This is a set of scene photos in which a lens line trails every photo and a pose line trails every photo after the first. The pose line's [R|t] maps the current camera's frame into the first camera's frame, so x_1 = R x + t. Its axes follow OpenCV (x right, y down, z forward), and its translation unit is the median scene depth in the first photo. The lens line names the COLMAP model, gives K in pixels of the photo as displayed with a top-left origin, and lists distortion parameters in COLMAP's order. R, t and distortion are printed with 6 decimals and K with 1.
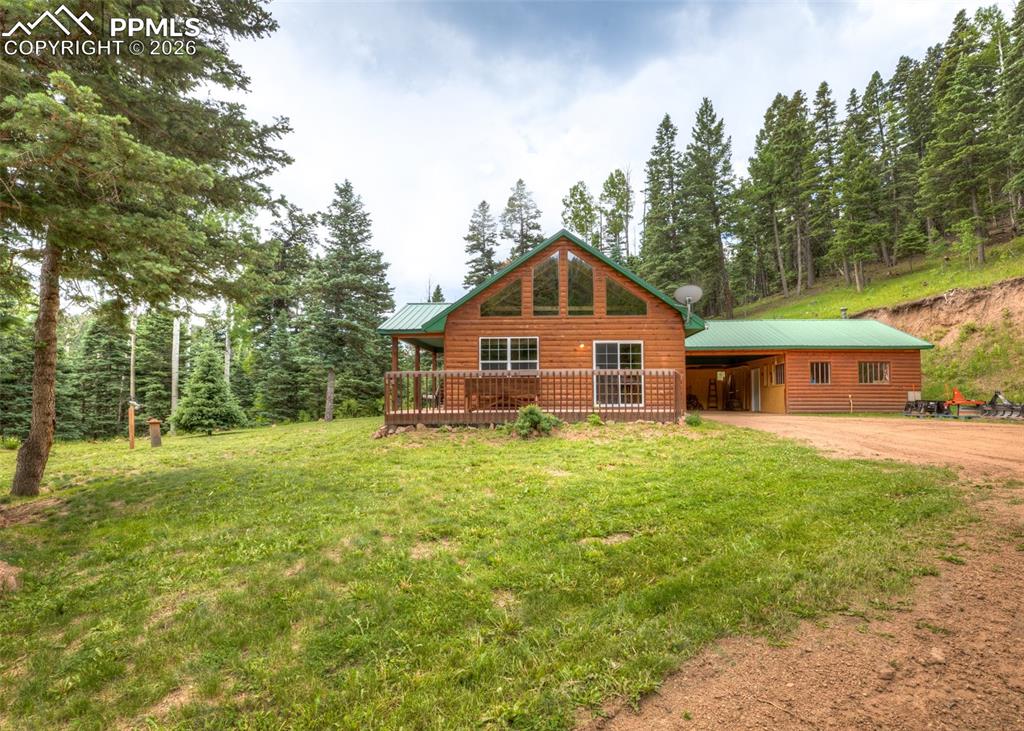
lens RADIAL K [[548.1, 0, 549.9], [0, 548.1, 367.6], [0, 0, 1]] dist [-0.002576, -0.000189]
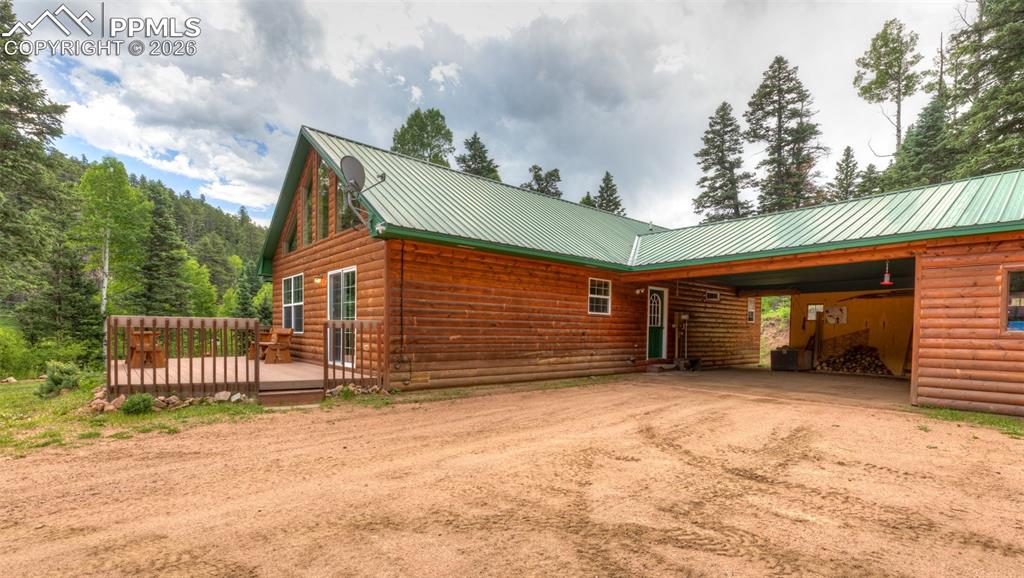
lens RADIAL K [[473.3, 0, 499.1], [0, 473.3, 344.1], [0, 0, 1]] dist [0.001999, 0.000362]
pose [[0.638335, 0.034678, -0.768977, 0.483226], [0.029363, 0.997161, 0.069343, 0.006164], [0.769199, -0.066844, 0.635504, 0.529201]]
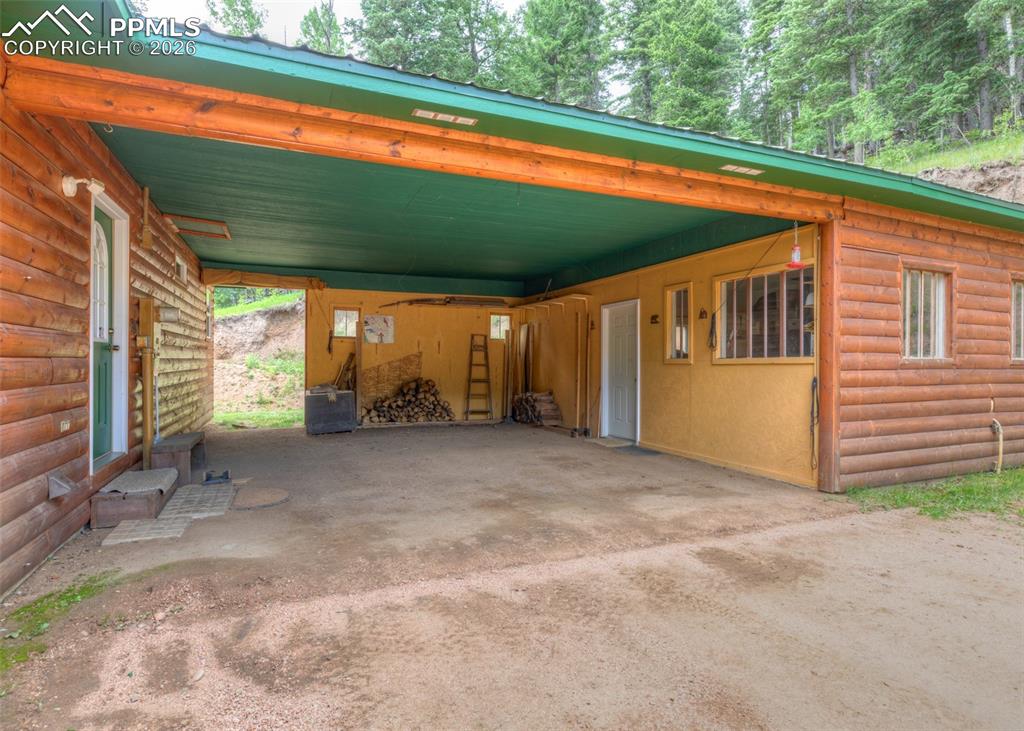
lens RADIAL K [[545.7, 0, 512.0], [0, 545.7, 365.5], [0, 0, 1]] dist [-0.001660, -0.000233]
pose [[0.920416, 0.002080, 0.390935, 0.219576], [-0.028627, 0.997660, 0.062091, 0.022823], [-0.389891, -0.068341, 0.918322, 0.822706]]
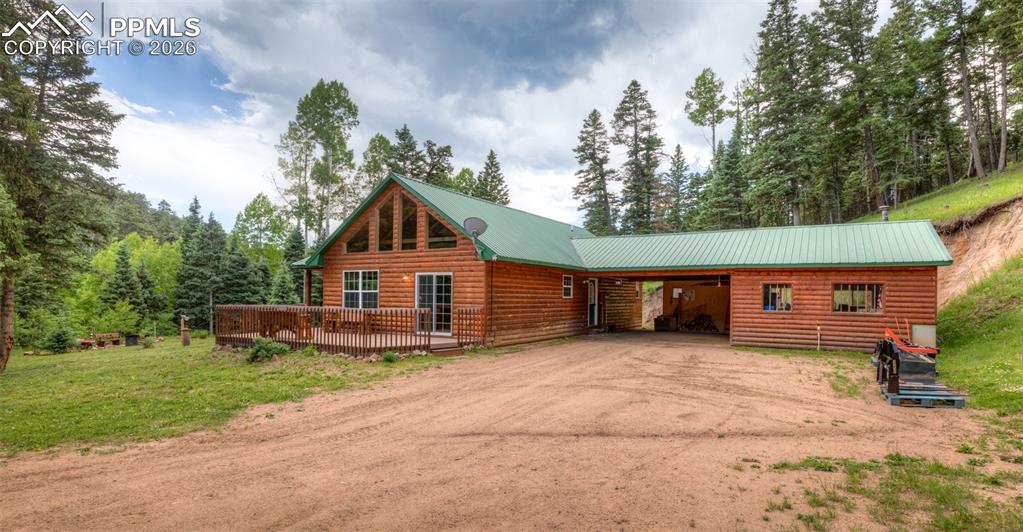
lens RADIAL K [[539.0, 0, 511.8], [0, 539.0, 287.4], [0, 0, 1]] dist [-0.001930, -0.000310]
pose [[0.859398, 0.006549, -0.511265, 0.541057], [0.015613, 0.999116, 0.039042, -0.040348], [0.511068, -0.041534, 0.858536, 0.123650]]
